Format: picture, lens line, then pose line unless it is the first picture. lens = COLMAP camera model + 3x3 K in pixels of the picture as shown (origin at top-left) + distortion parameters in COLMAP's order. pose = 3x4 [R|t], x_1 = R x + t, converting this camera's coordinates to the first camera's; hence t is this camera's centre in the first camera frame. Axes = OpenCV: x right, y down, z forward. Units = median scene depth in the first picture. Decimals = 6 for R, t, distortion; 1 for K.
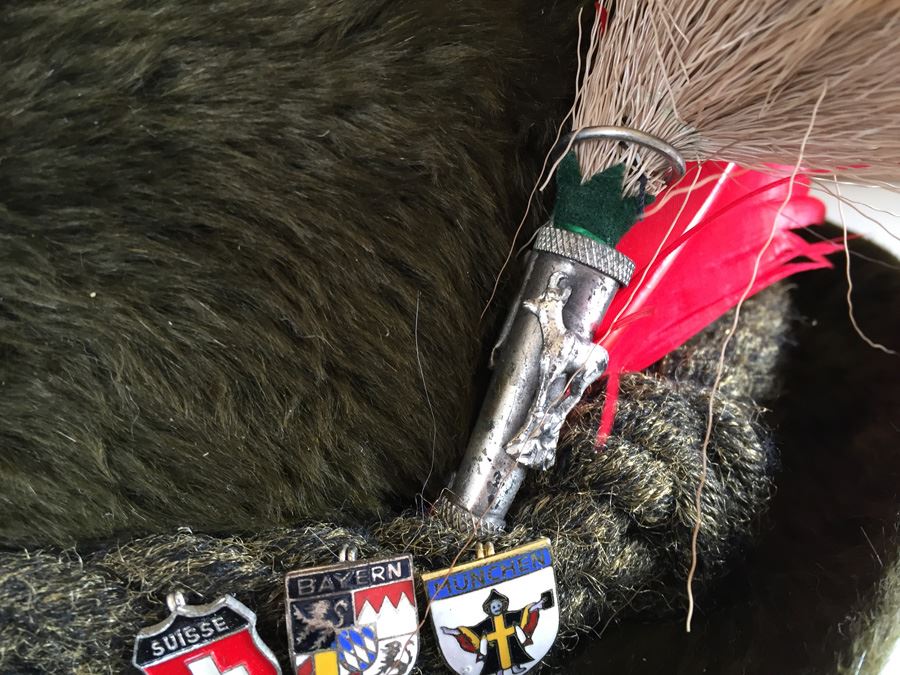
lens RADIAL K [[799.5, 0, 458.3], [0, 799.5, 341.8], [0, 0, 1]] dist [0.048323, -0.118518]
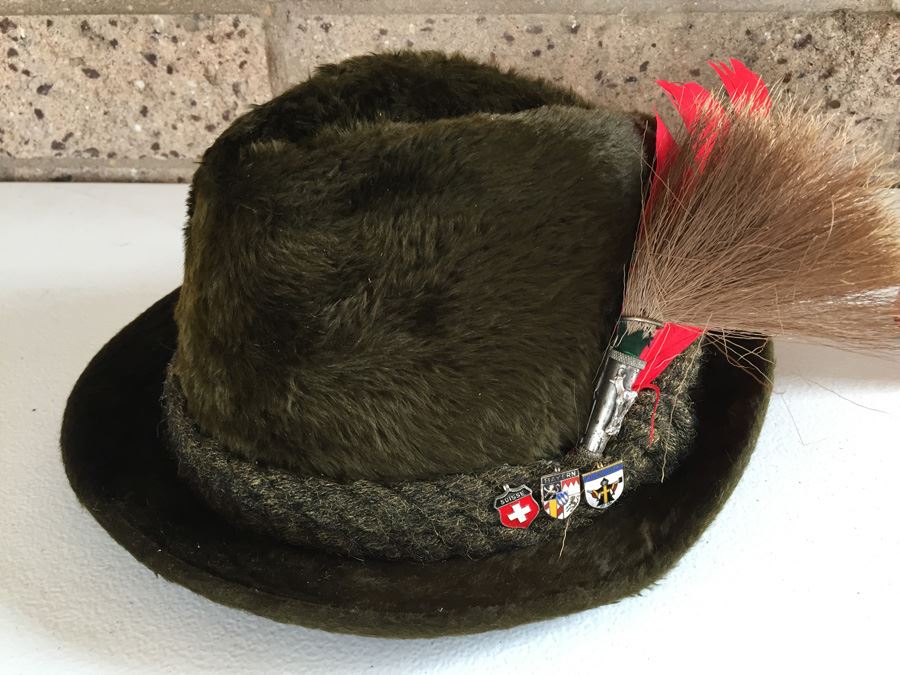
lens RADIAL K [[799.5, 0, 443.3], [0, 799.5, 331.2], [0, 0, 1]] dist [0.048323, -0.118518]
pose [[0.997628, -0.047496, 0.049815, -0.684891], [0.039920, 0.988864, 0.143367, -0.696075], [-0.056070, -0.141038, 0.988415, -1.878490]]
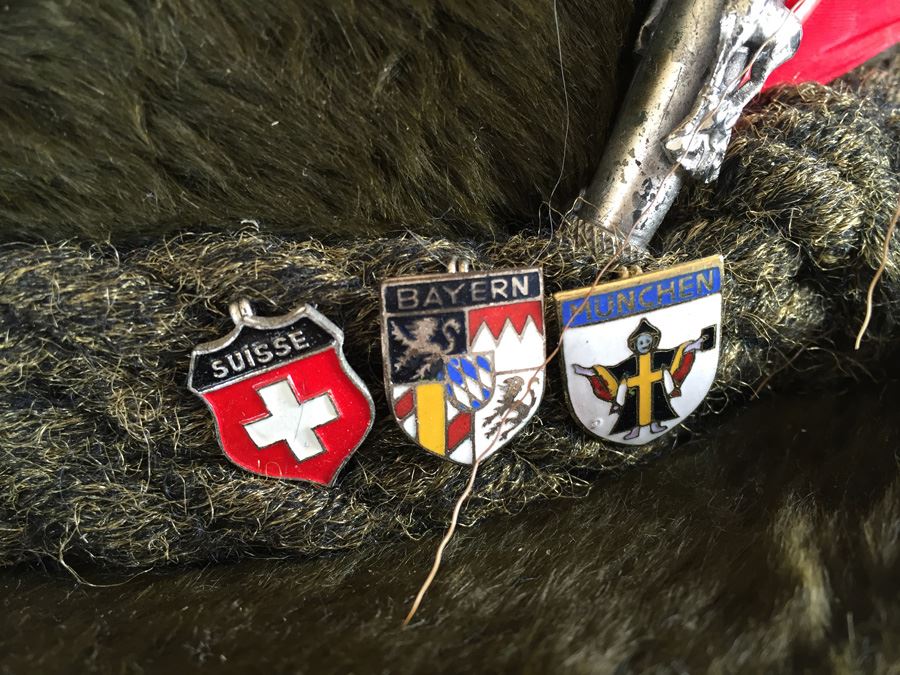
lens RADIAL K [[799.5, 0, 454.9], [0, 799.5, 343.4], [0, 0, 1]] dist [0.048323, -0.118518]
pose [[0.998884, 0.032464, -0.034305, -0.110633], [-0.026194, 0.985166, 0.169593, 0.204565], [0.039302, -0.168505, 0.984917, 0.225124]]
